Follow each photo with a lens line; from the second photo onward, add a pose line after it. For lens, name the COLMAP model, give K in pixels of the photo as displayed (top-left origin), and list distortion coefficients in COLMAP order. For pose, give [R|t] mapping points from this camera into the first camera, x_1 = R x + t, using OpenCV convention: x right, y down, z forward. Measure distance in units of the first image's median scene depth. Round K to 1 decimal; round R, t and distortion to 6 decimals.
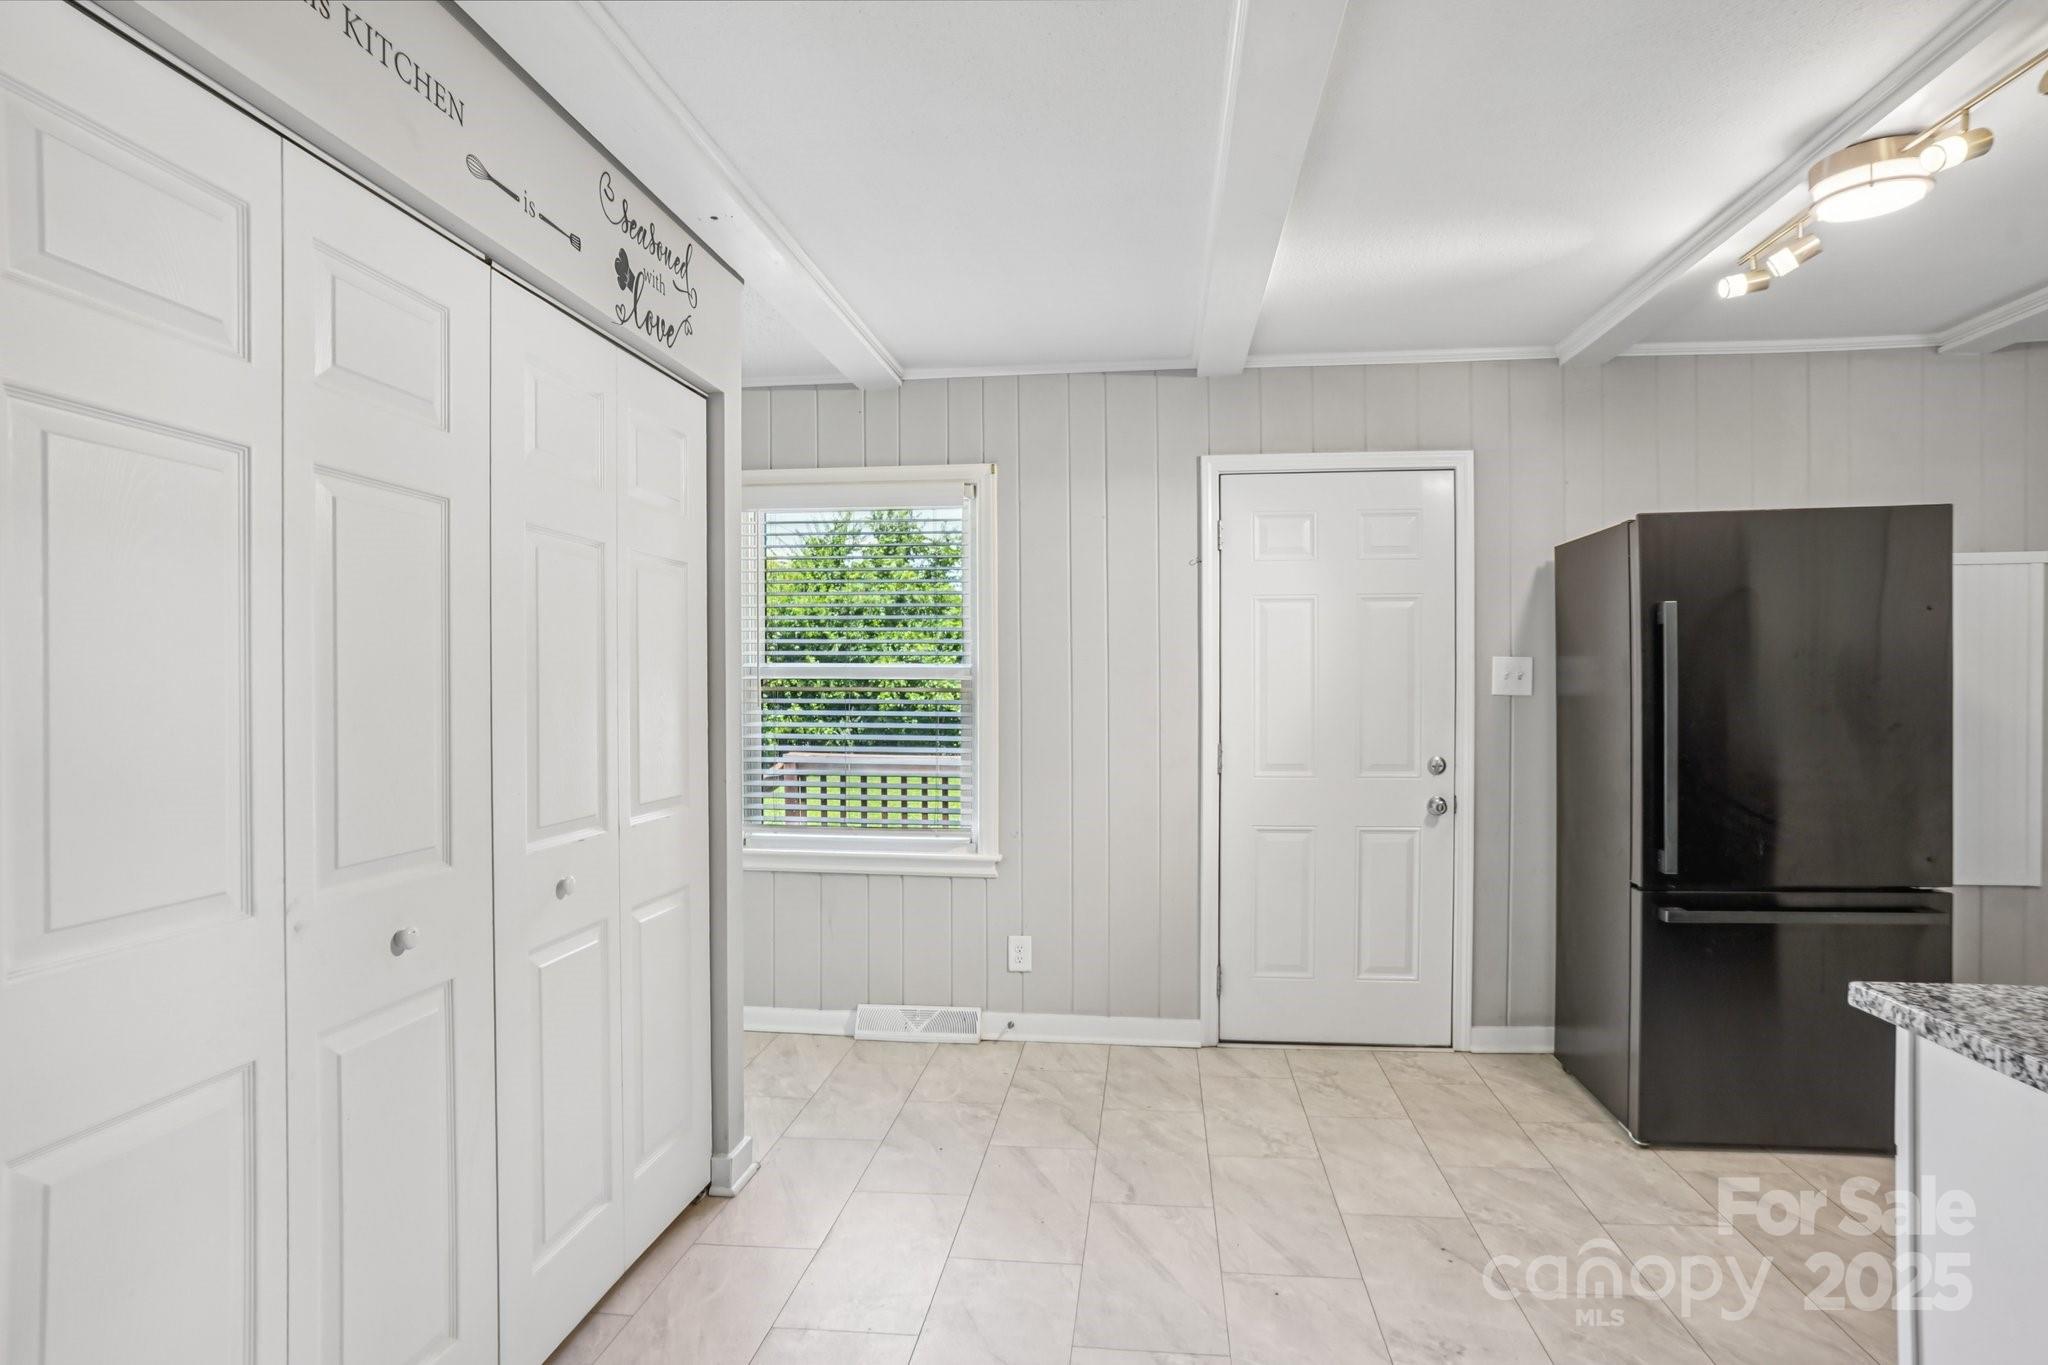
lens RADIAL K [[1094.2, 0, 1034.5], [0, 1094.2, 690.0], [0, 0, 1]] dist [-0.067099, 0.041225]
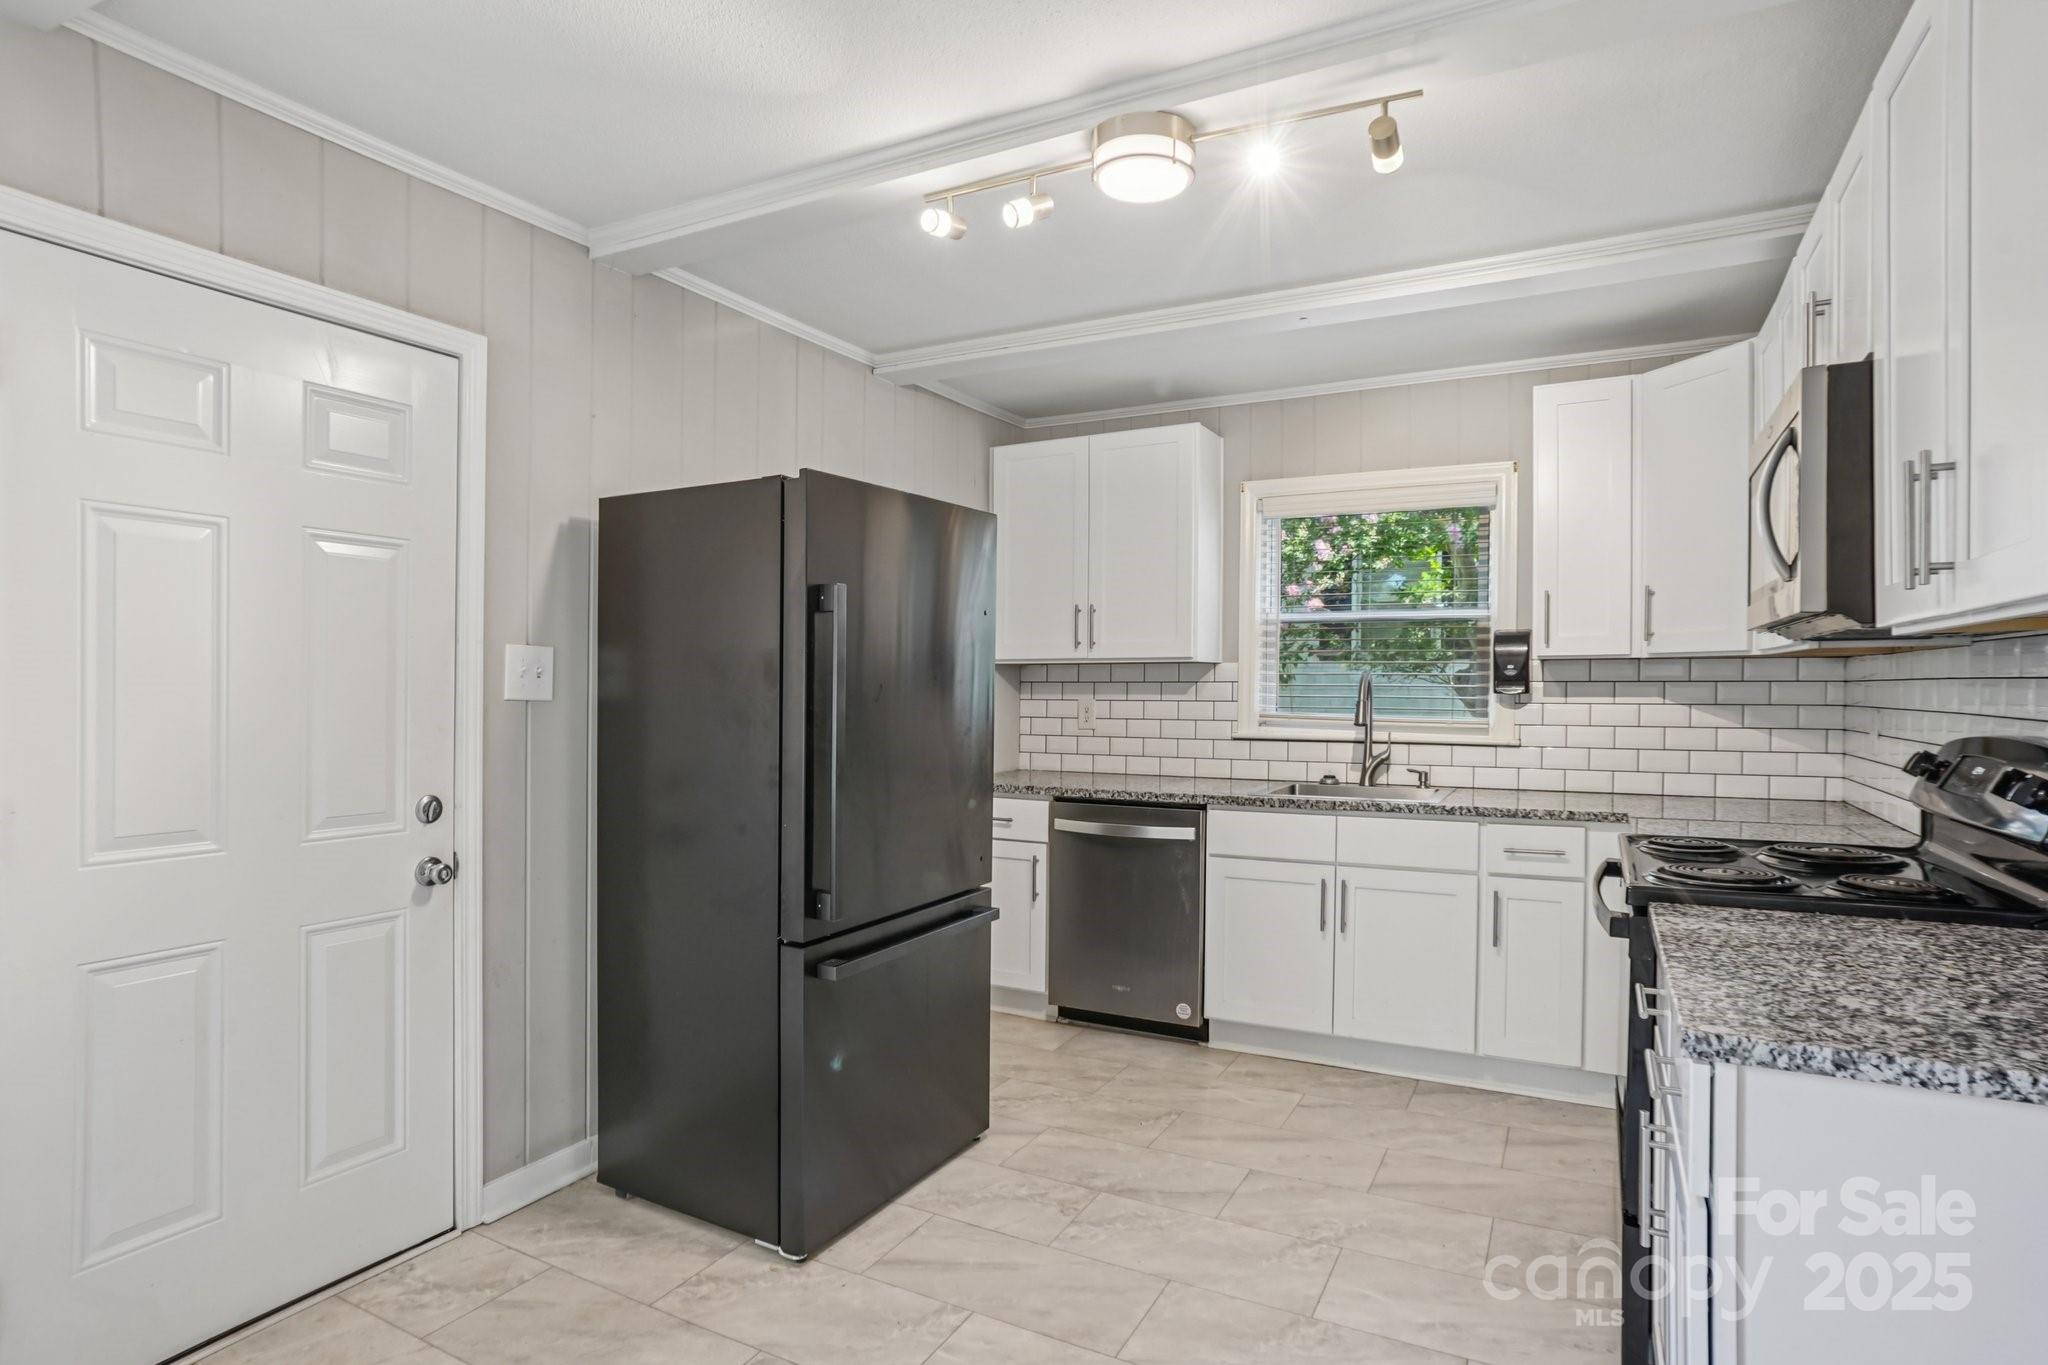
lens RADIAL K [[1094.2, 0, 1049.4], [0, 1094.2, 707.3], [0, 0, 1]] dist [-0.067099, 0.041225]
pose [[0.371713, -0.011574, 0.928276, -0.100154], [-0.002338, 0.999907, 0.013403, -0.000720], [-0.928345, -0.007152, 0.371651, 0.487818]]
